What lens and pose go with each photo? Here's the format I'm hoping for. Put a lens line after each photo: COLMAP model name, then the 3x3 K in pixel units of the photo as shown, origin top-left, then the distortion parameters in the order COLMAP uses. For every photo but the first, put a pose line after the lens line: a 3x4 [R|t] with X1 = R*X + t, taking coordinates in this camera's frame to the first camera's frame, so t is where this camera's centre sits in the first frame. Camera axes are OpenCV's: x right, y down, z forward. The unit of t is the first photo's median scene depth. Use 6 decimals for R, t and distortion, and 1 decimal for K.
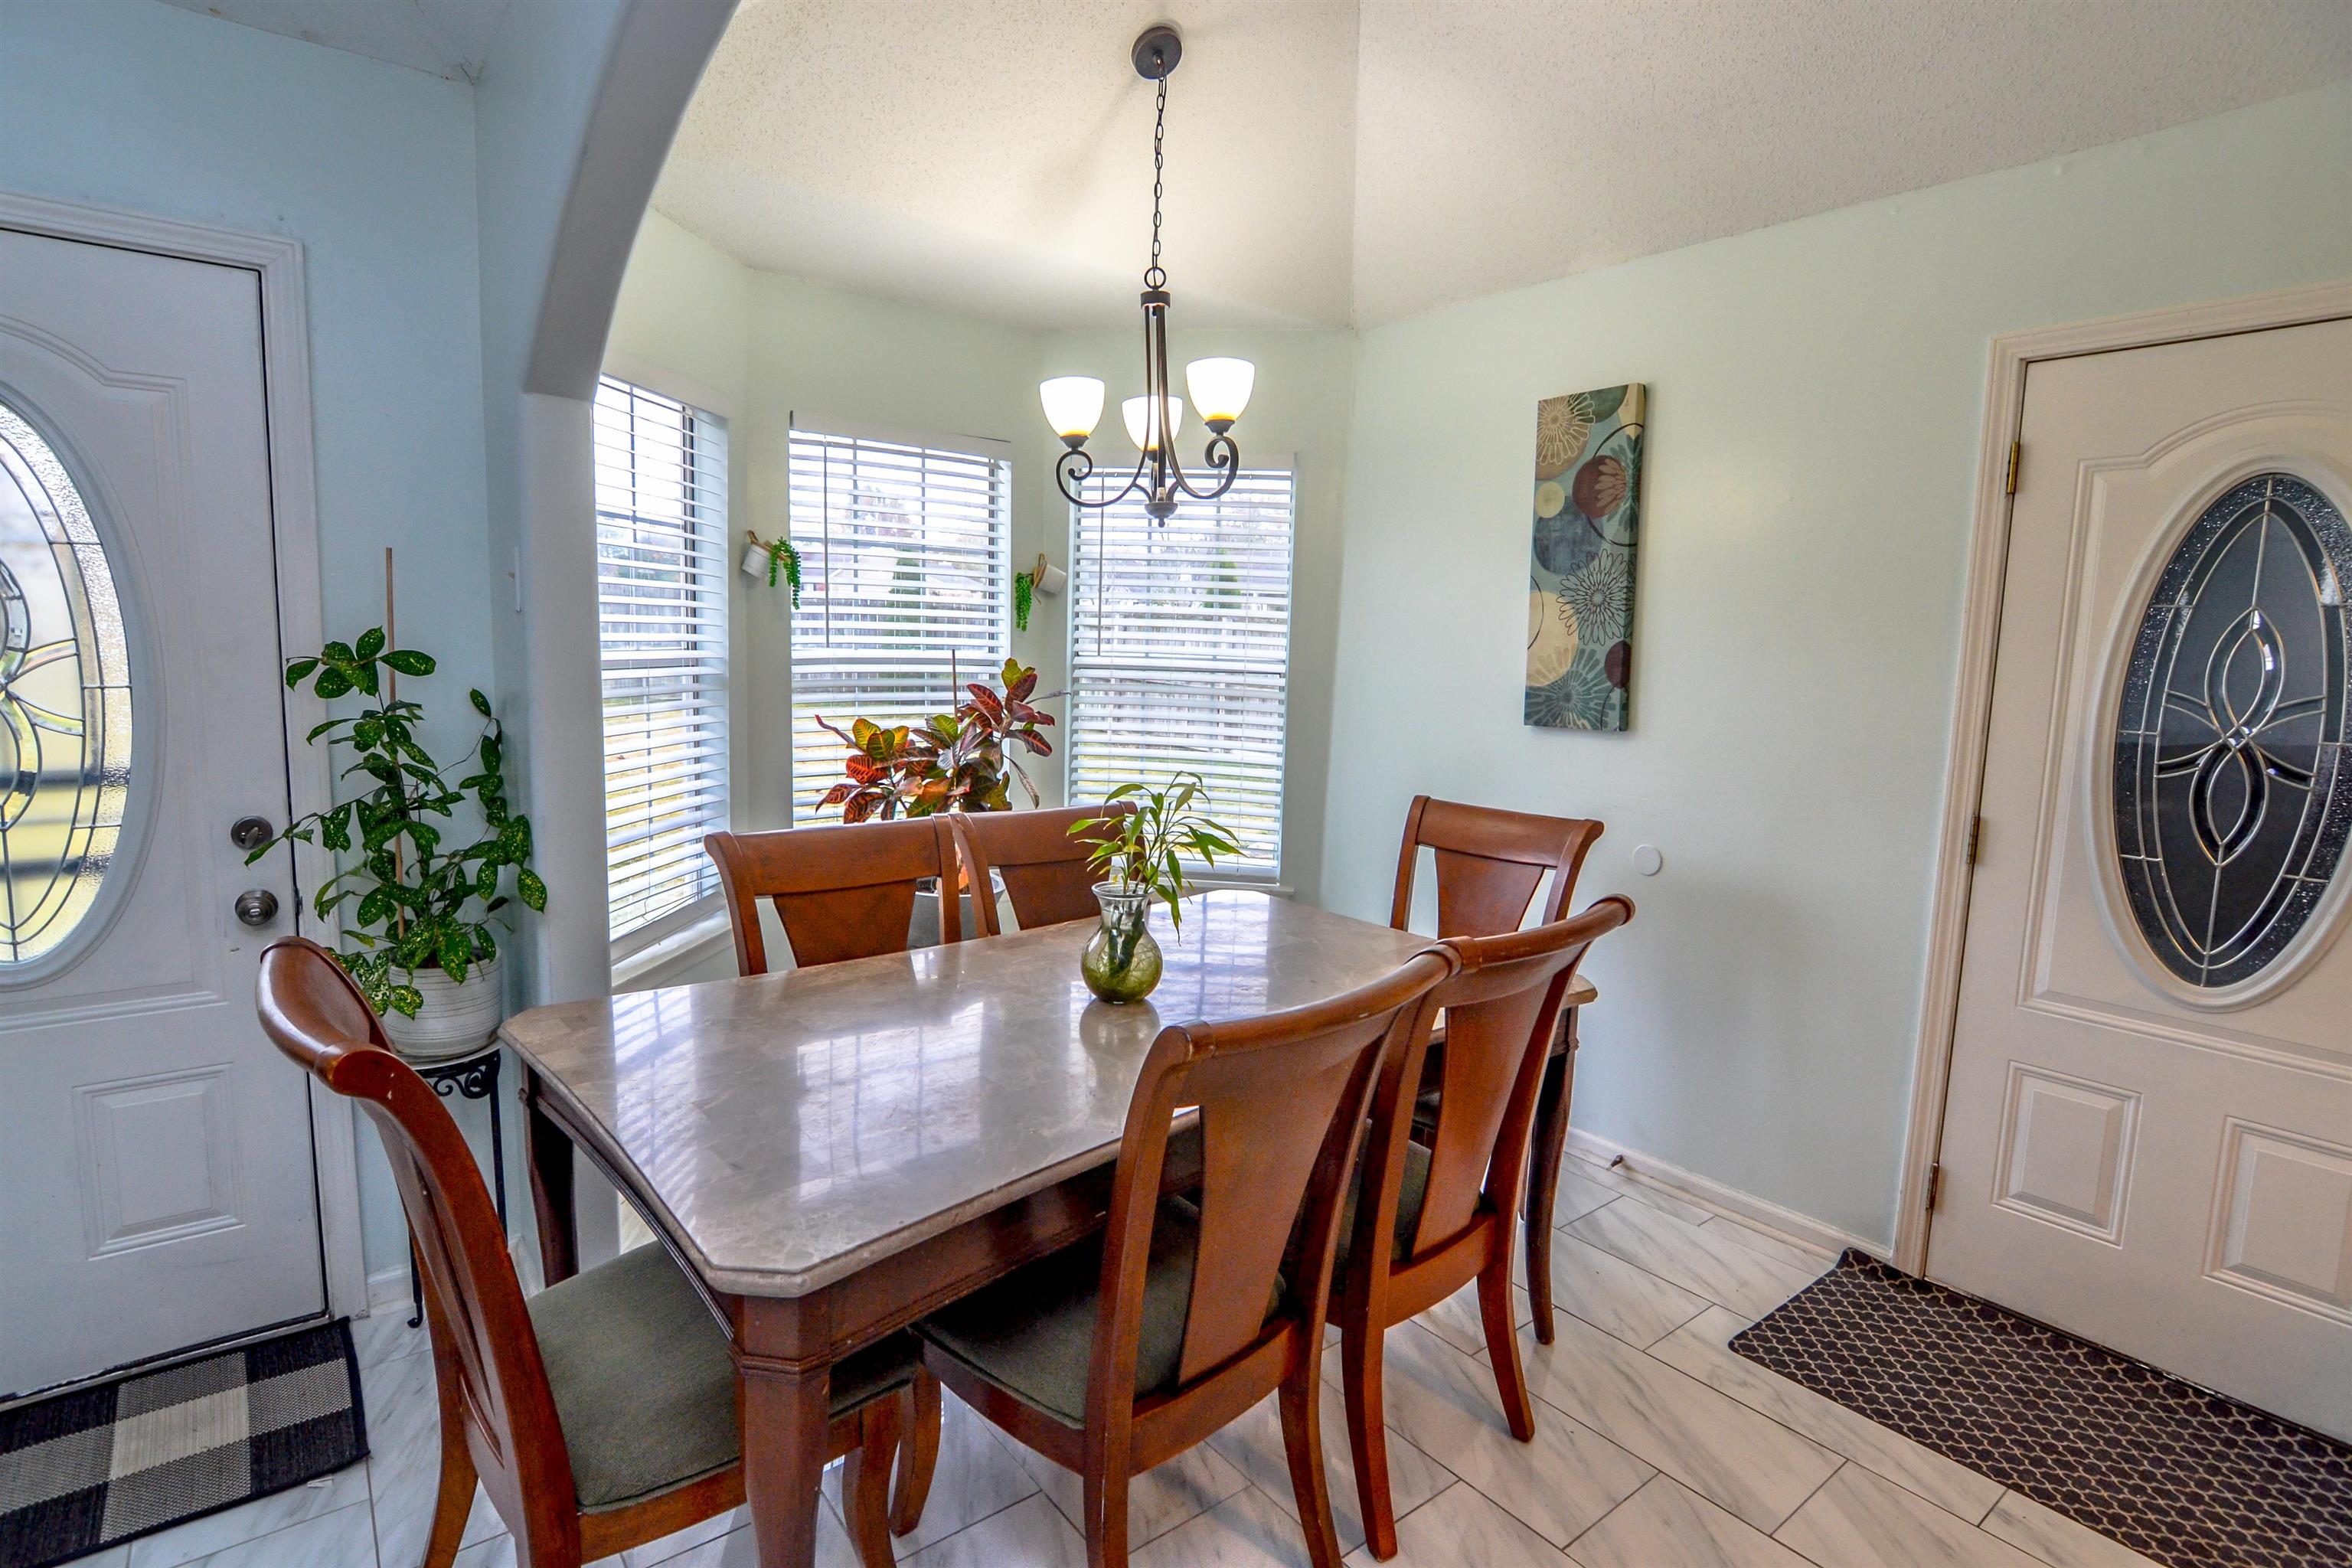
lens RADIAL K [[1169.3, 0, 1166.2], [0, 1169.3, 774.6], [0, 0, 1]] dist [-0.034010, 0.013456]
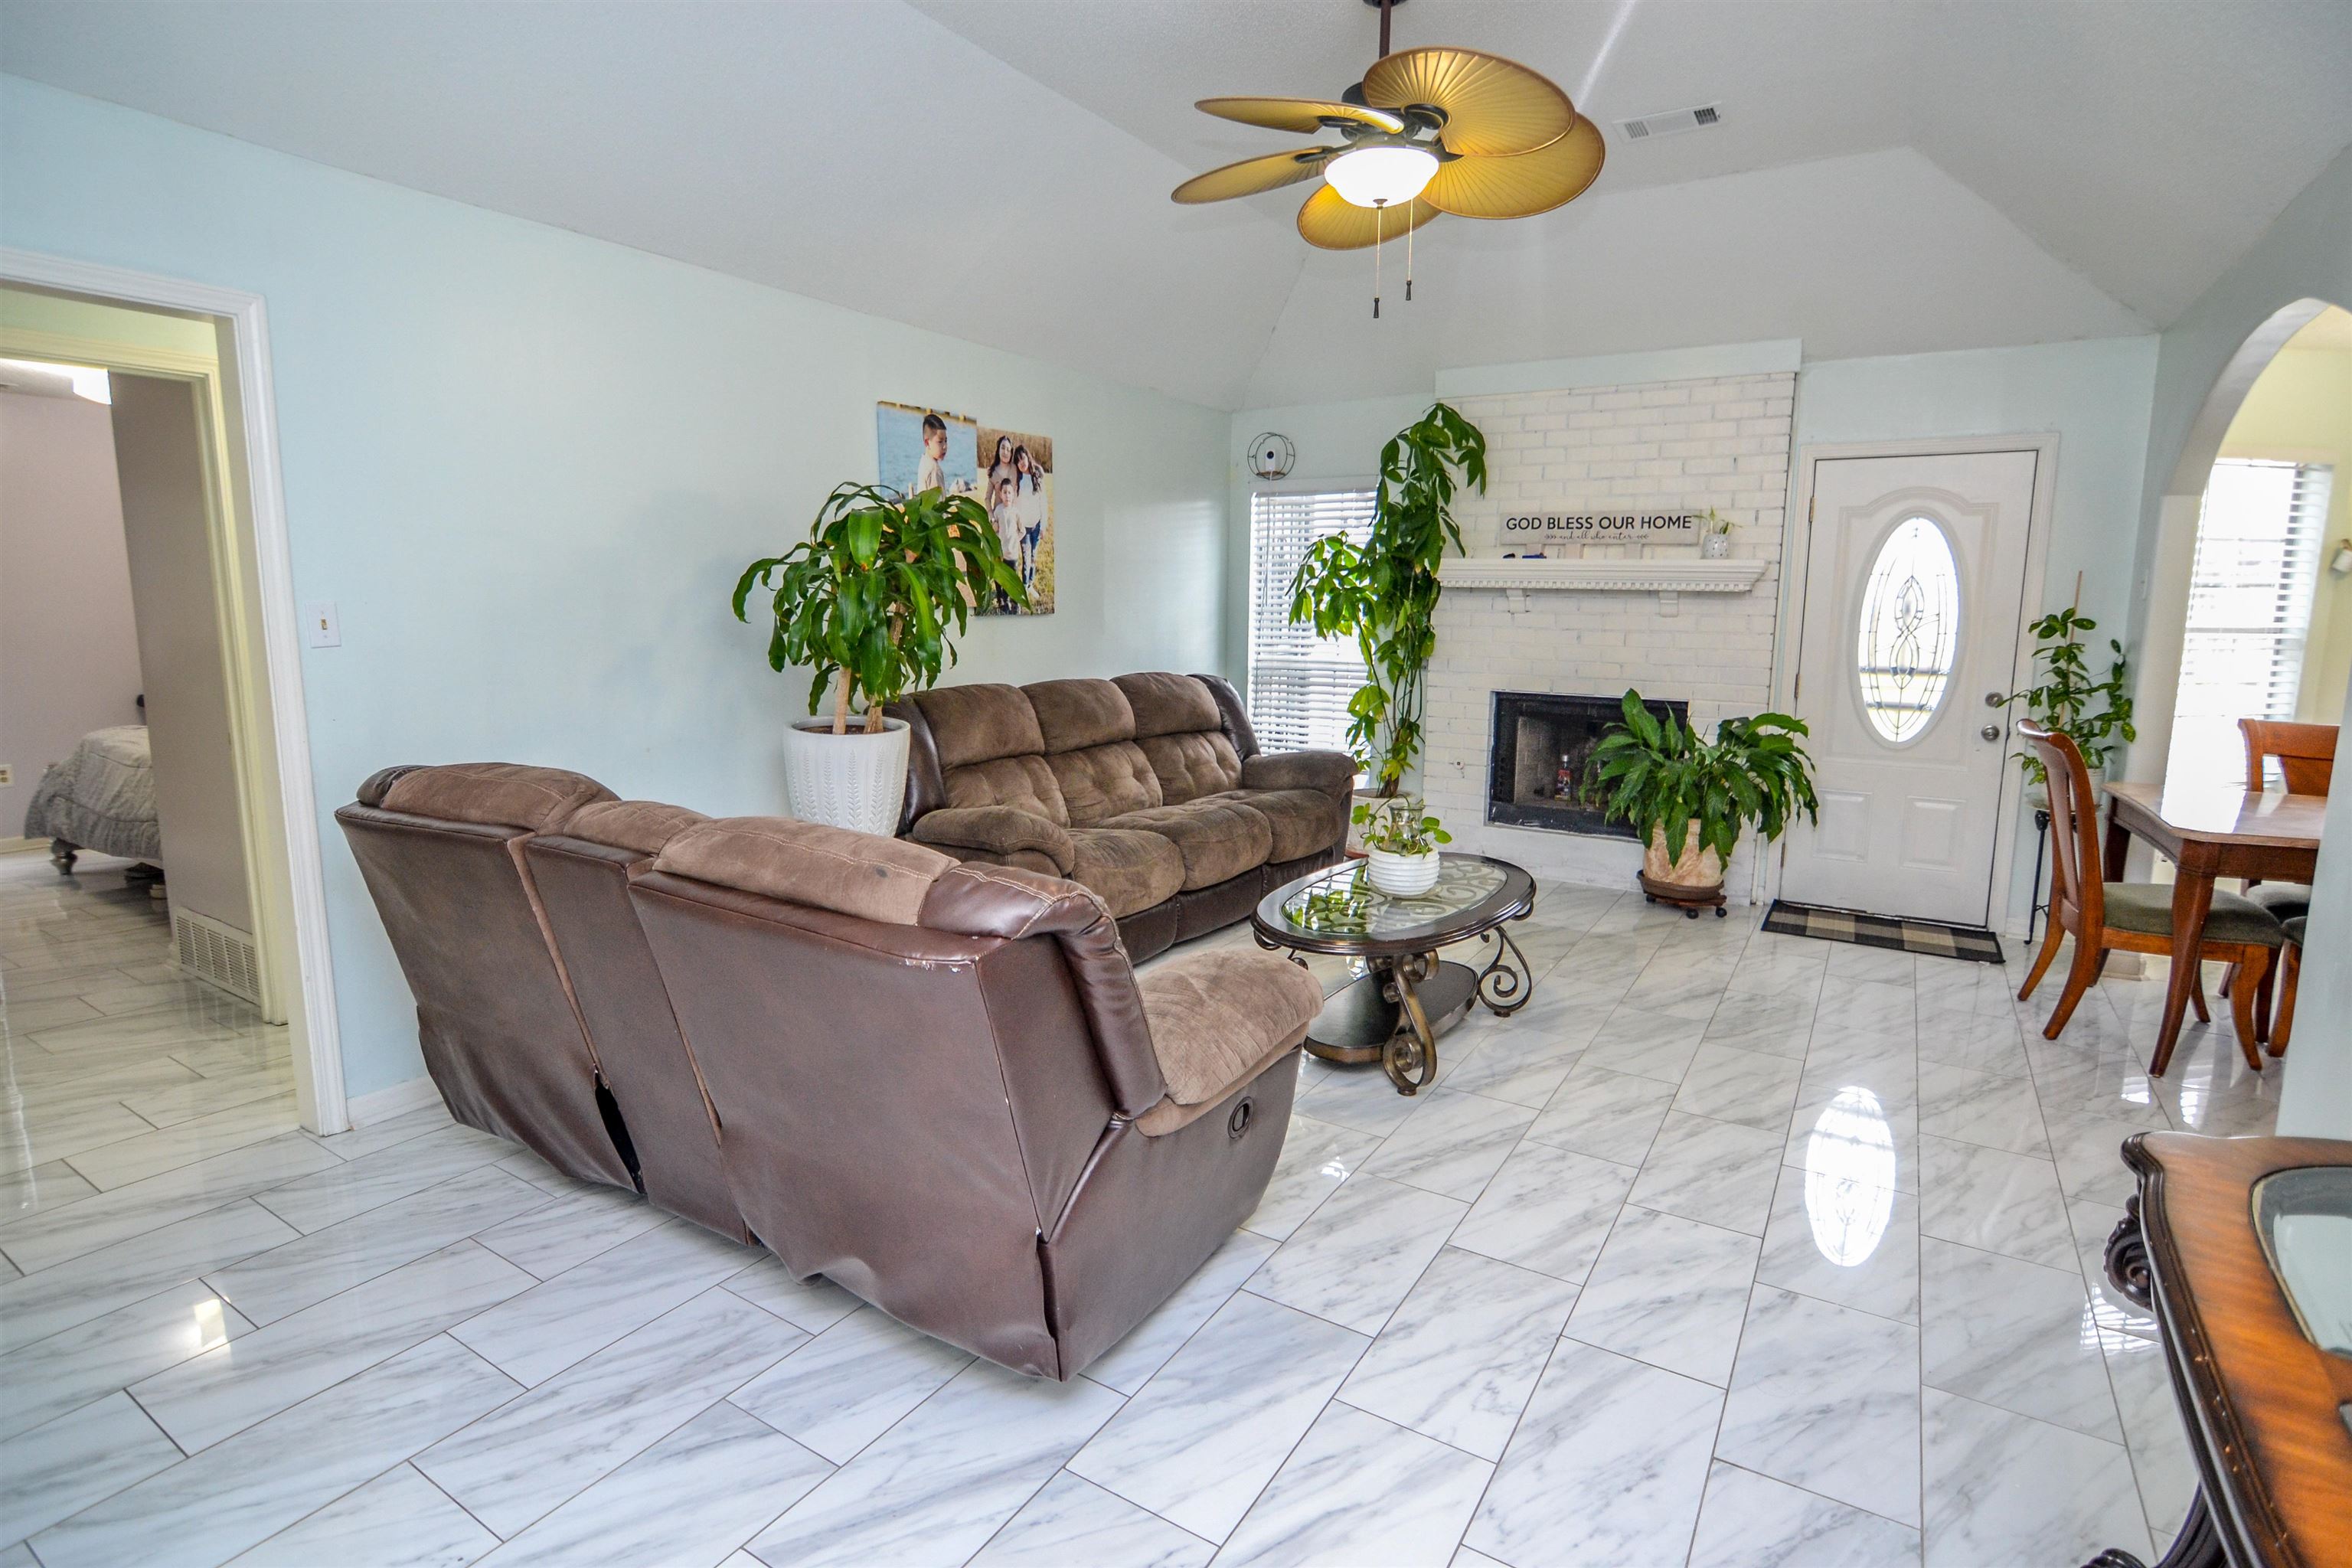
lens RADIAL K [[1169.3, 0, 1166.2], [0, 1169.3, 774.6], [0, 0, 1]] dist [-0.034010, 0.013456]
pose [[0.333787, 0.117089, -0.935348, 0.594633], [-0.108199, 0.990456, 0.085375, 0.133224], [0.936418, 0.072707, 0.343270, -0.962356]]
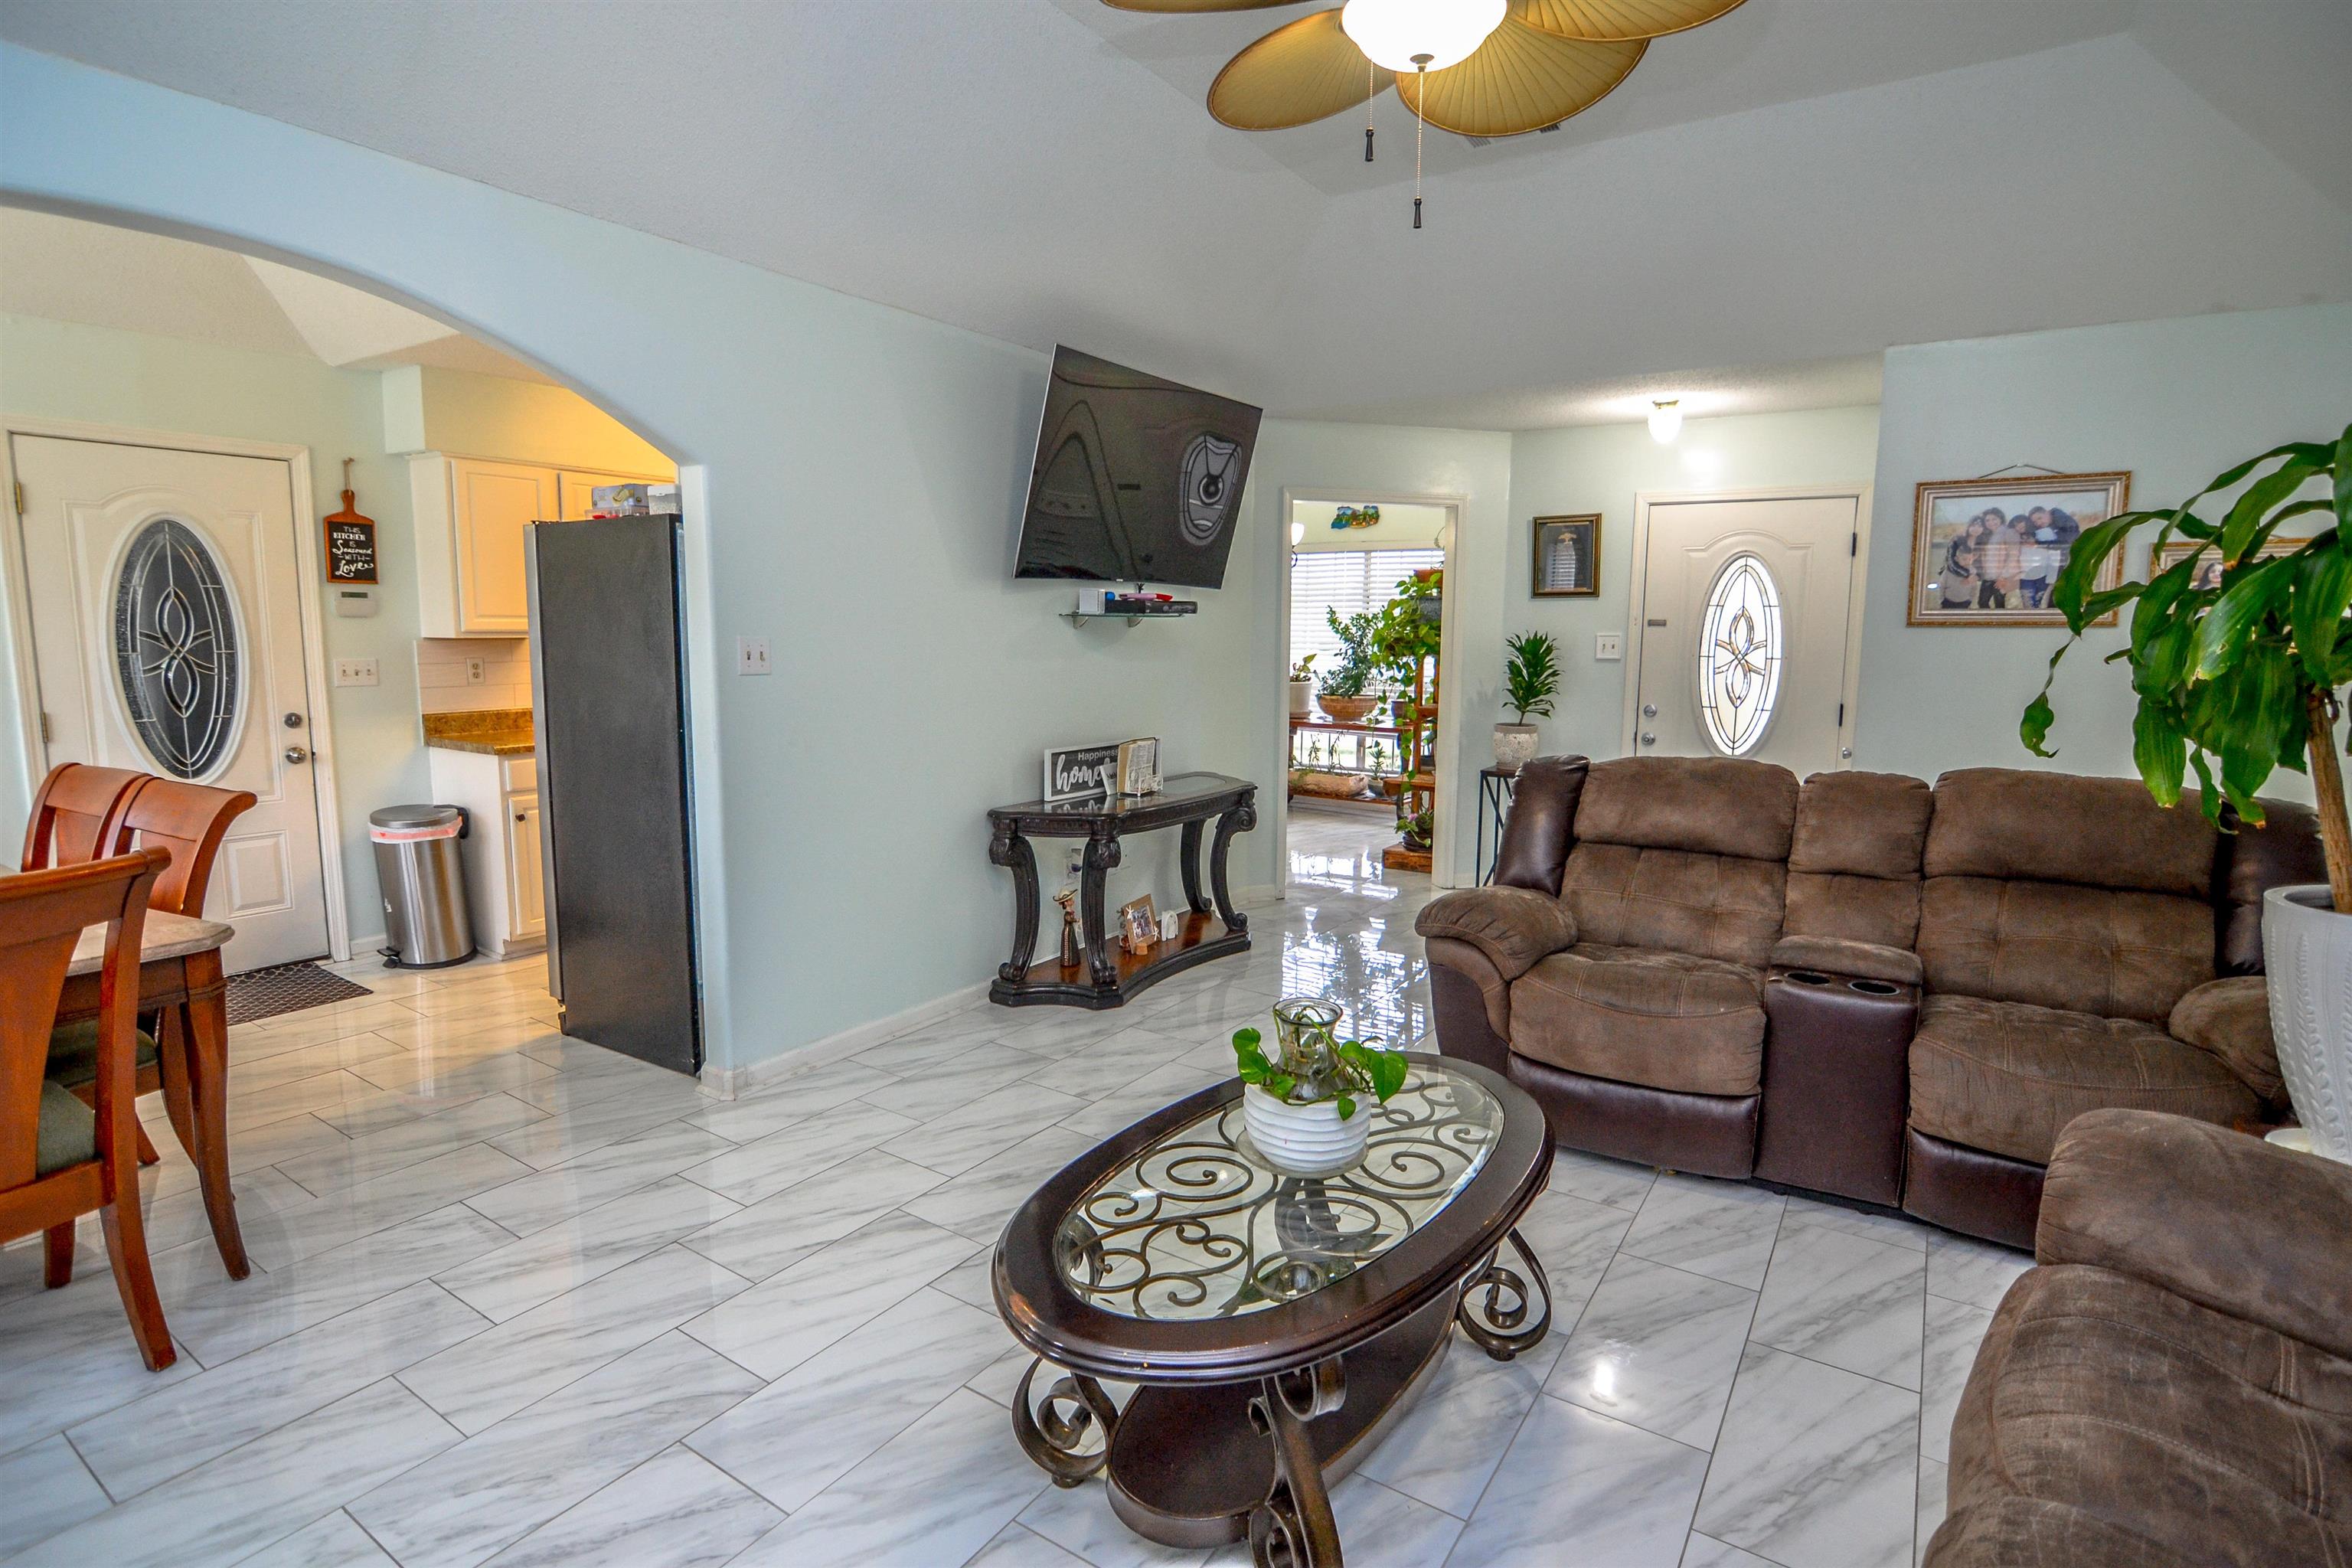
lens RADIAL K [[1169.3, 0, 1166.2], [0, 1169.3, 774.6], [0, 0, 1]] dist [-0.034010, 0.013456]
pose [[-0.307807, -0.153160, 0.939040, -1.131238], [0.092826, 0.977416, 0.189846, -0.033331], [-0.946910, 0.145603, -0.286639, -0.014965]]
